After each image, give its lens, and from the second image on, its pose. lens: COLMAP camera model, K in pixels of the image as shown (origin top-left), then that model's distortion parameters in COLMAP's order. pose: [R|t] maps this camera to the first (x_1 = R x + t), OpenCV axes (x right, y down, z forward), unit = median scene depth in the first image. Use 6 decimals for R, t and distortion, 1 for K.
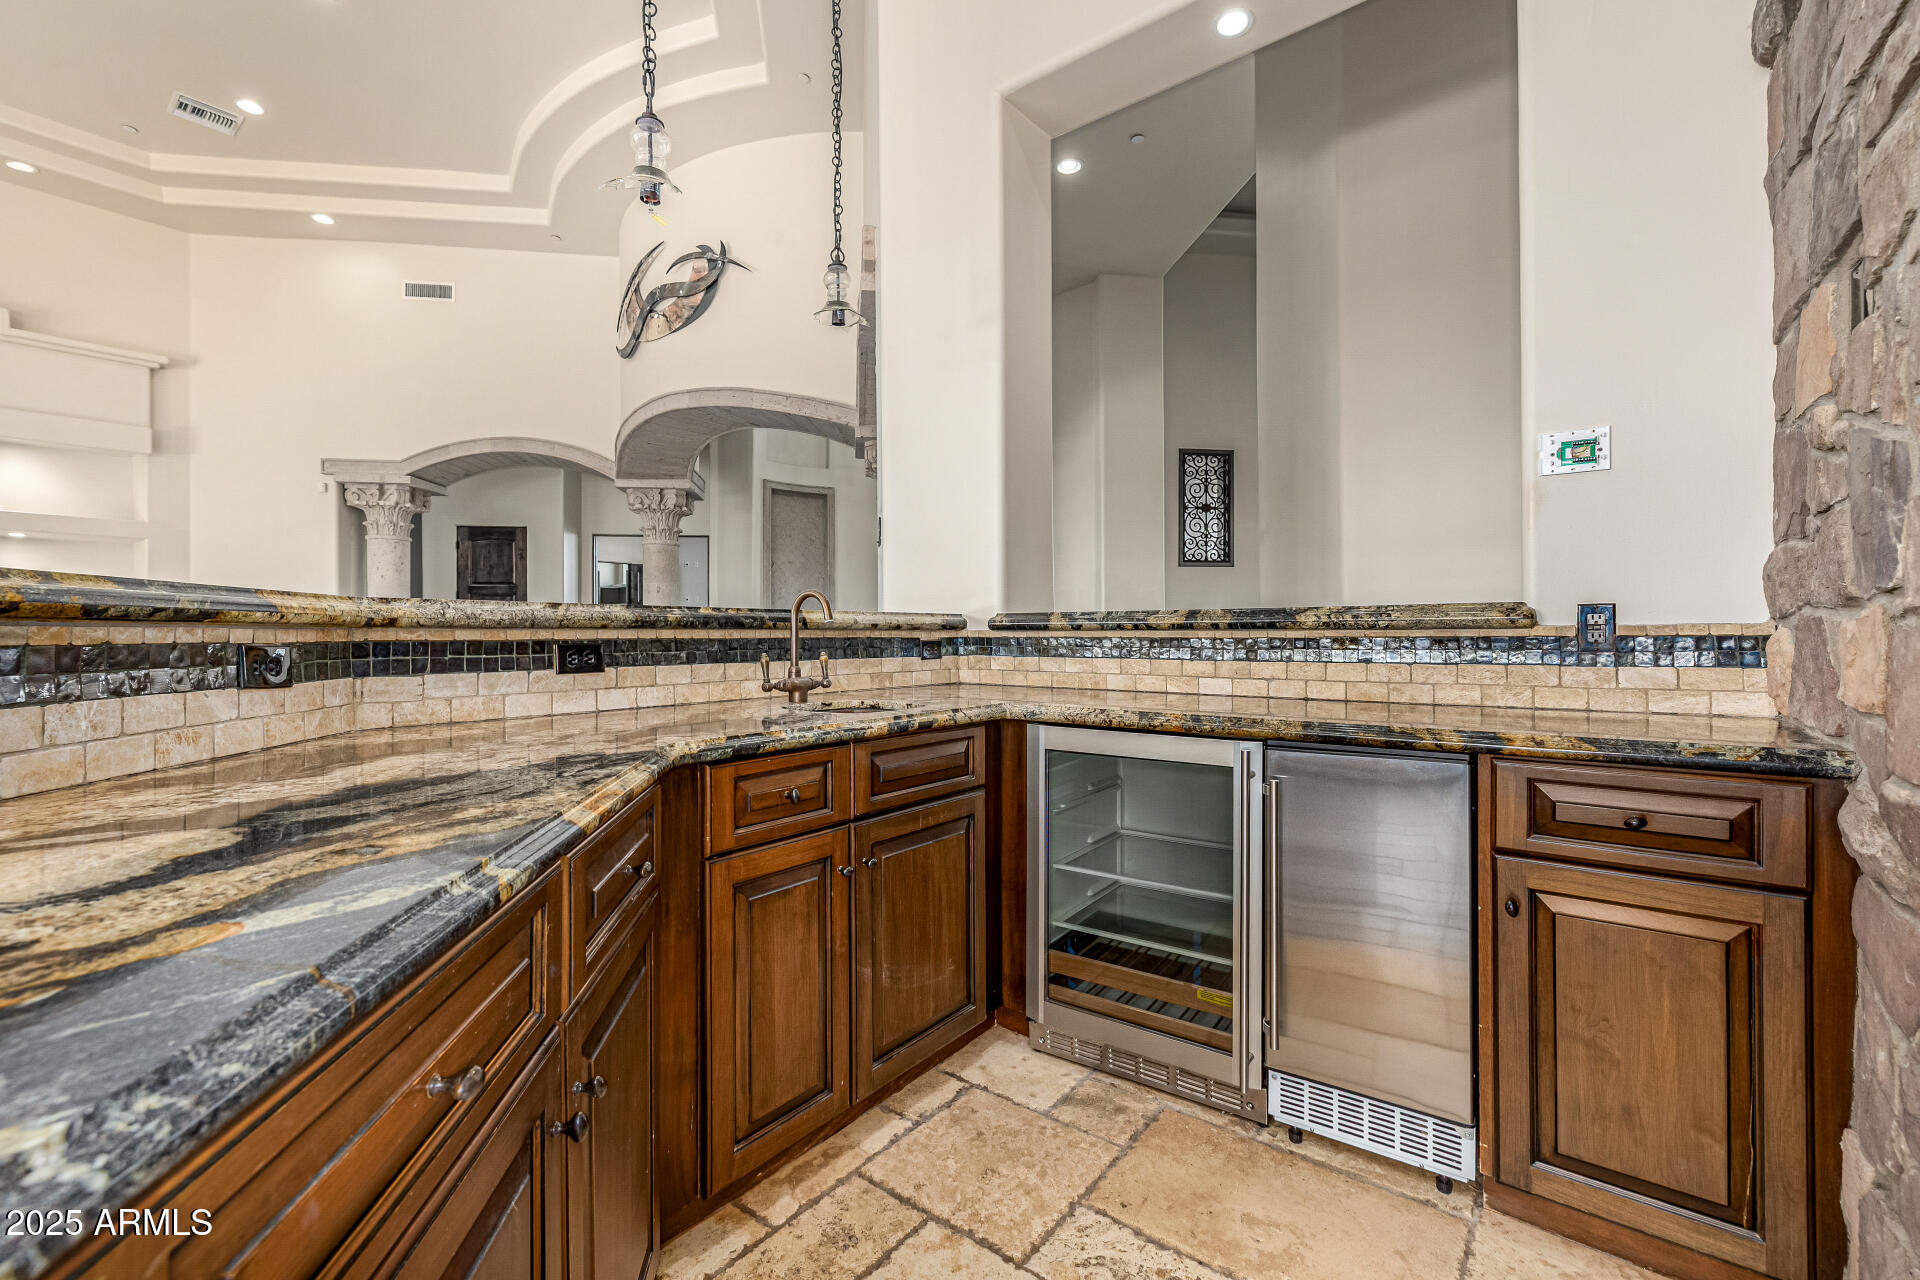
lens RADIAL K [[816.0, 0, 958.8], [0, 816.0, 630.5], [0, 0, 1]] dist [0.000018, -0.000258]
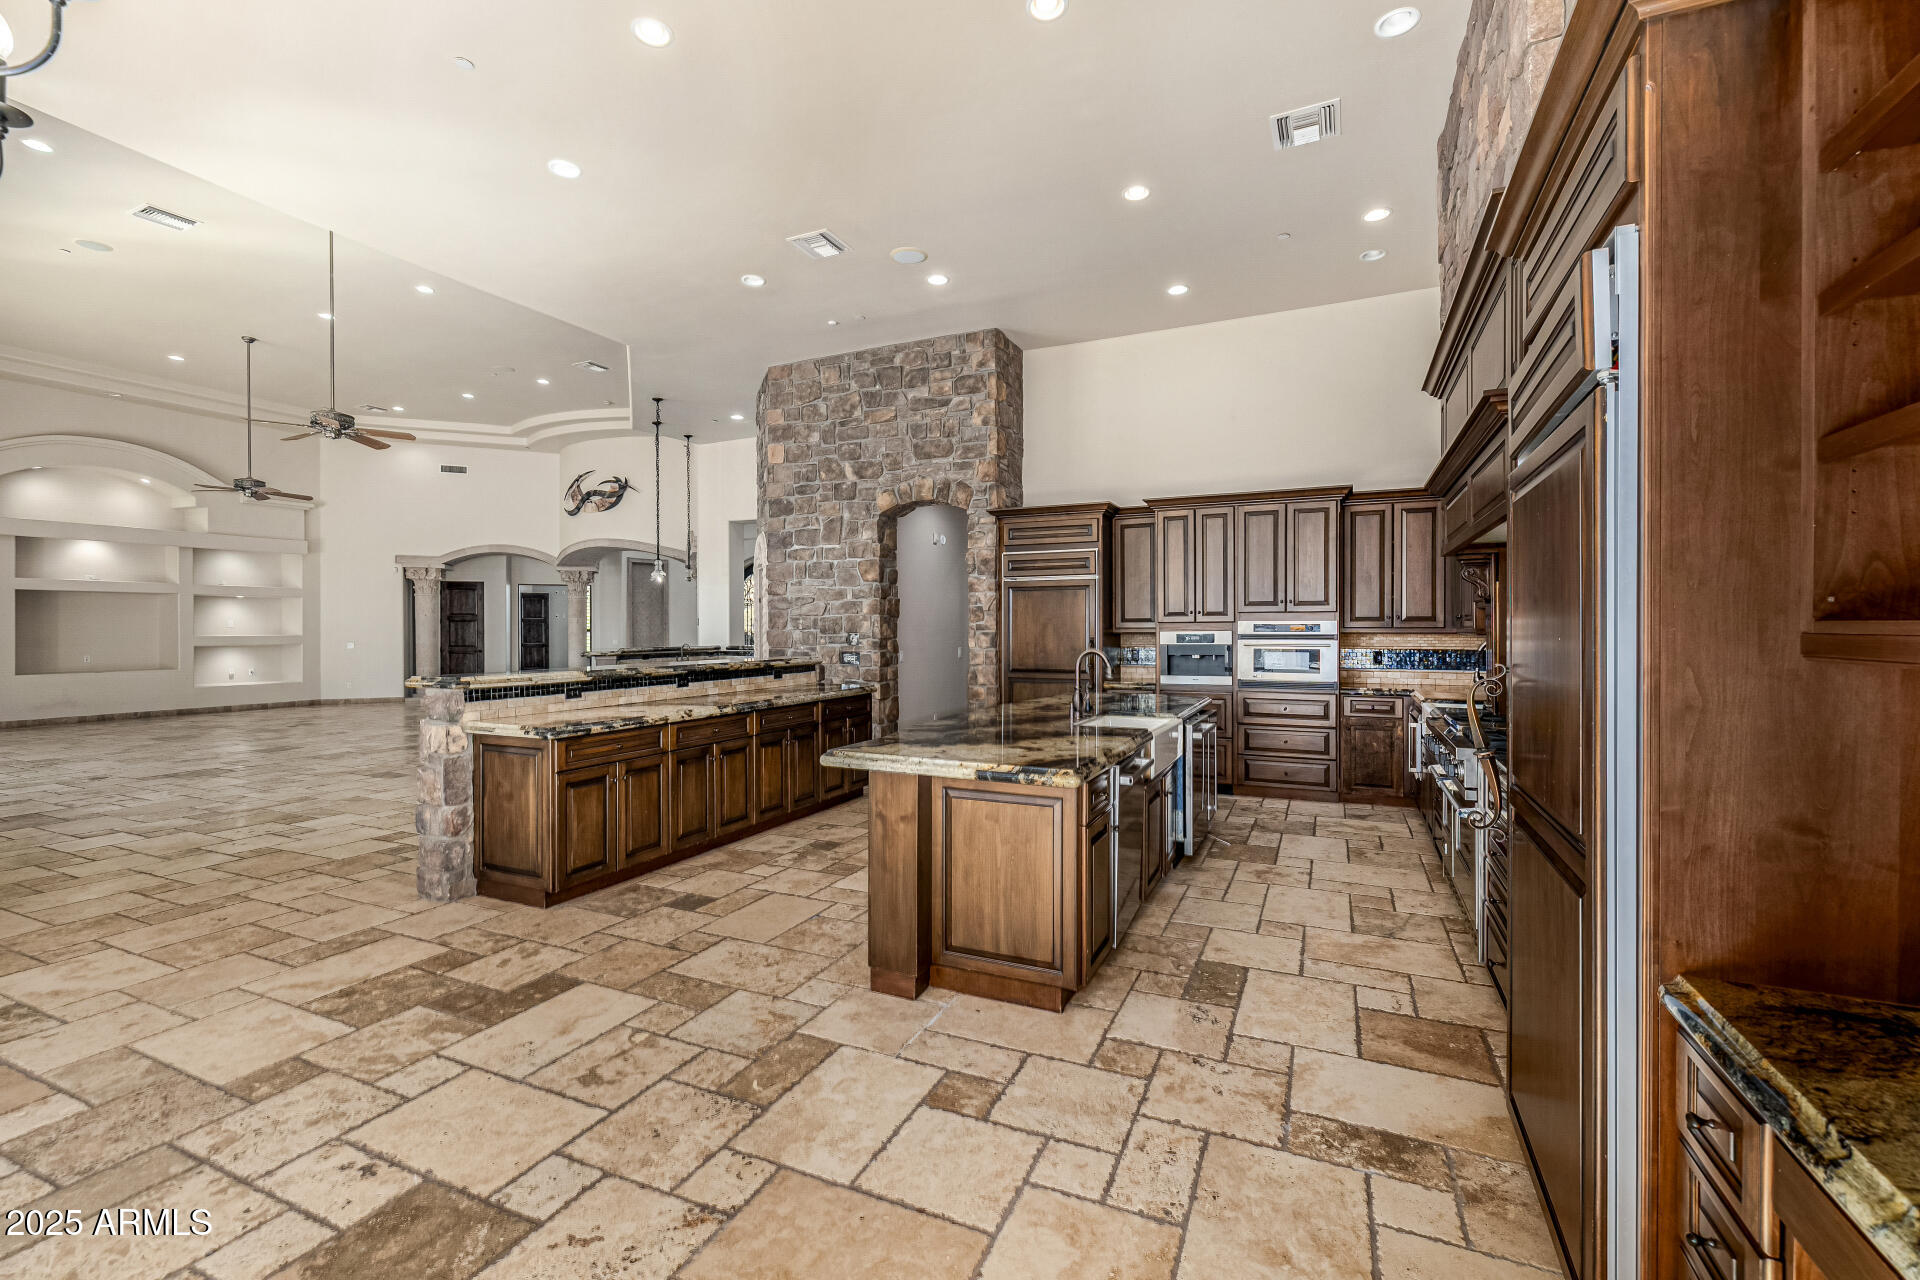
lens RADIAL K [[811.8, 0, 964.0], [0, 811.8, 634.1], [0, 0, 1]] dist [0.001777, 0.001065]
pose [[0.974556, -0.000208, 0.224144, 0.112850], [-0.001978, 0.999953, 0.009531, -0.047108], [-0.224135, -0.009731, 0.974510, -1.266697]]
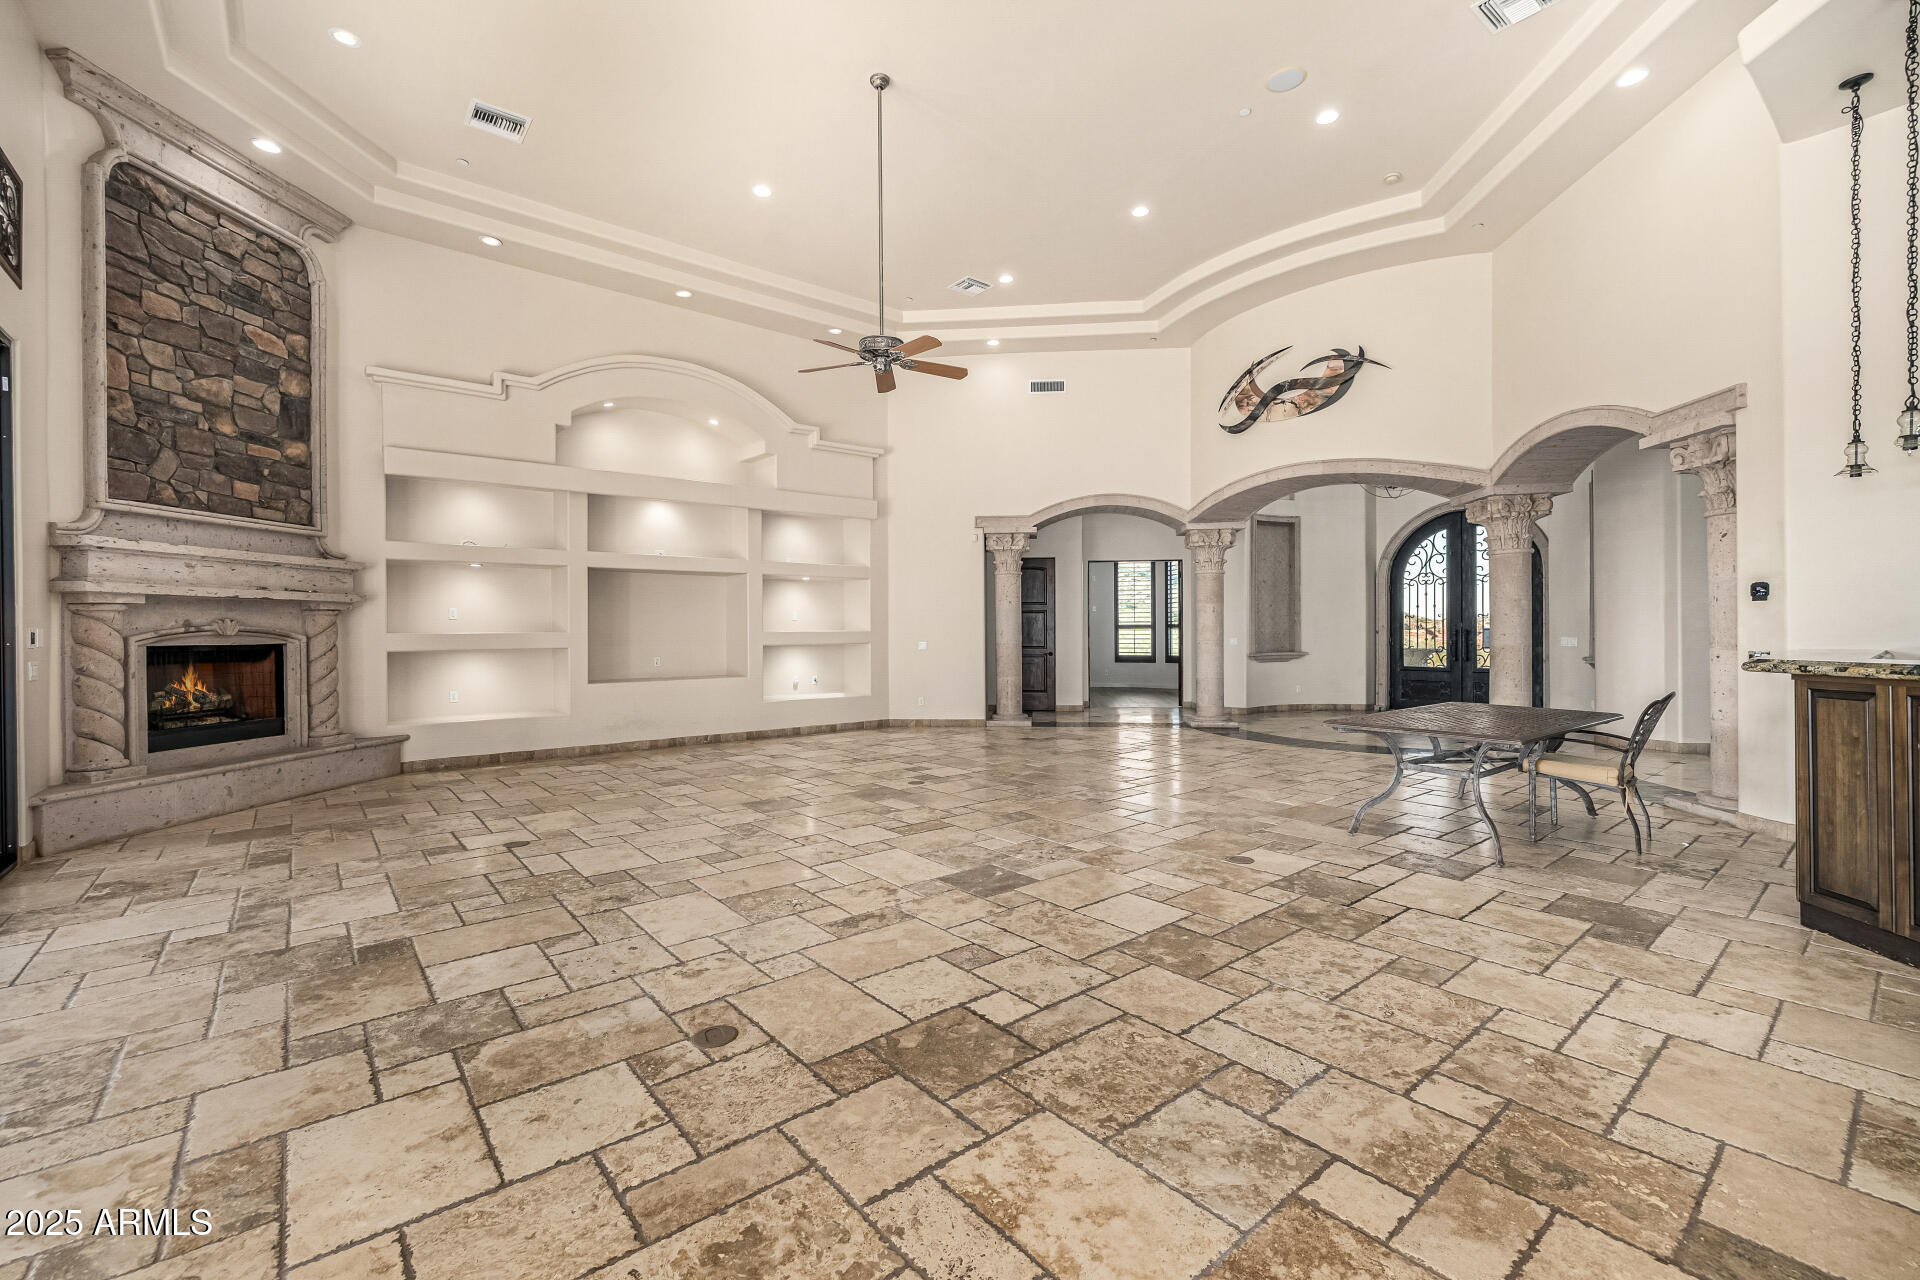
lens RADIAL K [[811.8, 0, 964.0], [0, 811.8, 634.1], [0, 0, 1]] dist [0.001777, 0.001065]
pose [[0.976500, -0.003398, -0.215492, -0.540287], [0.005000, 0.999964, 0.006889, -0.025705], [0.215460, -0.007805, 0.976481, -0.347273]]
